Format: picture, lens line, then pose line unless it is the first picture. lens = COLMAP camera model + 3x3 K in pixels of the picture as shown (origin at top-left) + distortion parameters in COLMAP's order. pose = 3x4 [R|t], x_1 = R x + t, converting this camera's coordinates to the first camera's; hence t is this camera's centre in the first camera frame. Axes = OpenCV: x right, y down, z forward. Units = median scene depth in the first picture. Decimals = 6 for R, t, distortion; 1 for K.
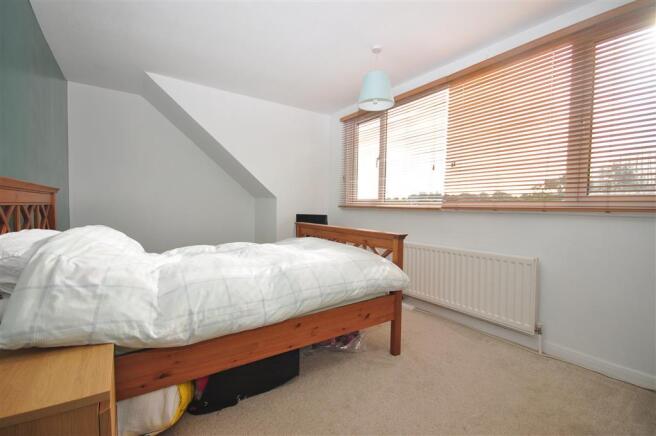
lens RADIAL K [[287.4, 0, 328.0], [0, 287.4, 218.0], [0, 0, 1]] dist [-0.010315, -0.000557]
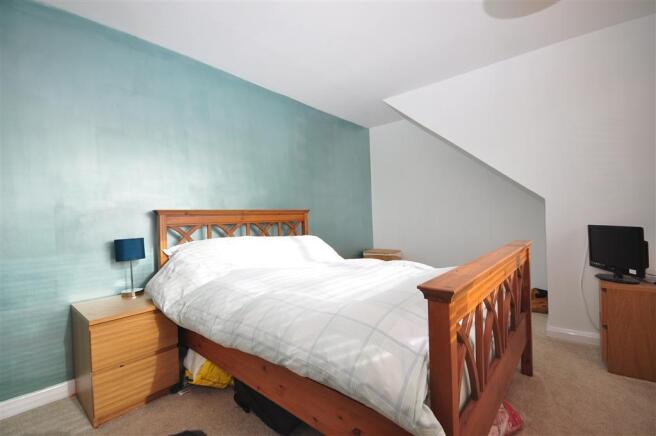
lens RADIAL K [[287.4, 0, 328.0], [0, 287.4, 218.0], [0, 0, 1]] dist [-0.010315, -0.000557]
pose [[0.251794, -0.024731, -0.967465, 0.651587], [-0.004678, 0.999631, -0.026771, -0.027194], [0.967770, 0.011267, 0.251585, 0.851432]]
